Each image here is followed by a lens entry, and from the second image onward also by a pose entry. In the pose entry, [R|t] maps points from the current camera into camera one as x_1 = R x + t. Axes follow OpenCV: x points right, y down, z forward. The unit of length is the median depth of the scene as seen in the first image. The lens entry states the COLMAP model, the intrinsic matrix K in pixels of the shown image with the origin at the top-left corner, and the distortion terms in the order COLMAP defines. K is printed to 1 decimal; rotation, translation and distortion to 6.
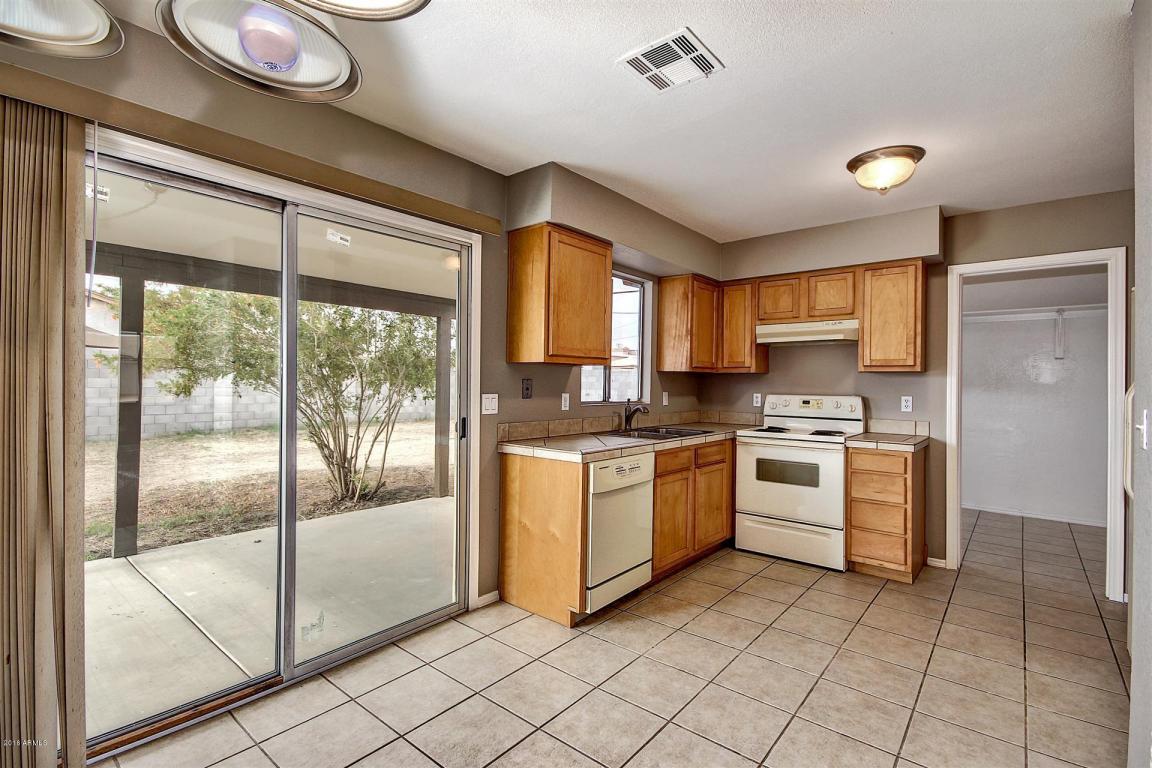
lens RADIAL K [[538.2, 0, 578.1], [0, 538.2, 383.1], [0, 0, 1]] dist [0.013506, 0.000348]
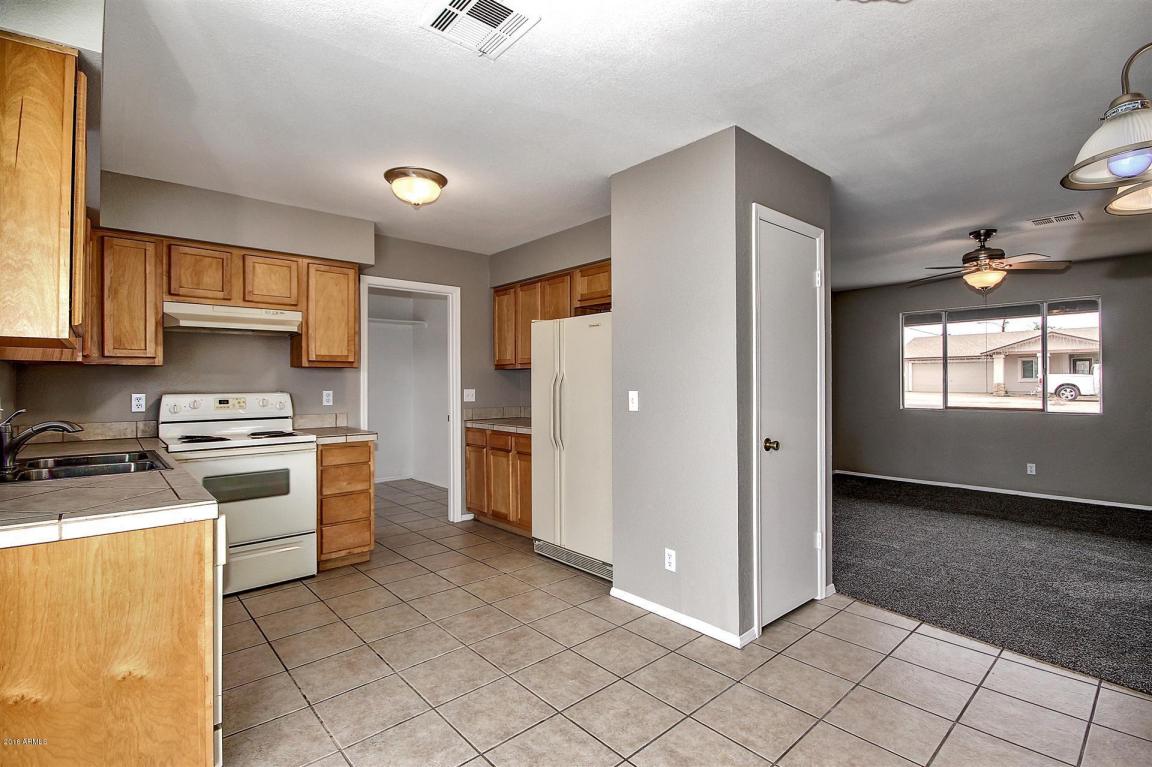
lens RADIAL K [[538.2, 0, 583.8], [0, 538.2, 379.1], [0, 0, 1]] dist [0.013506, 0.000348]
pose [[0.150040, -0.006782, 0.988657, -0.359241], [0.005835, 0.999965, 0.005974, -0.001355], [-0.988663, 0.004872, 0.150074, 0.361279]]
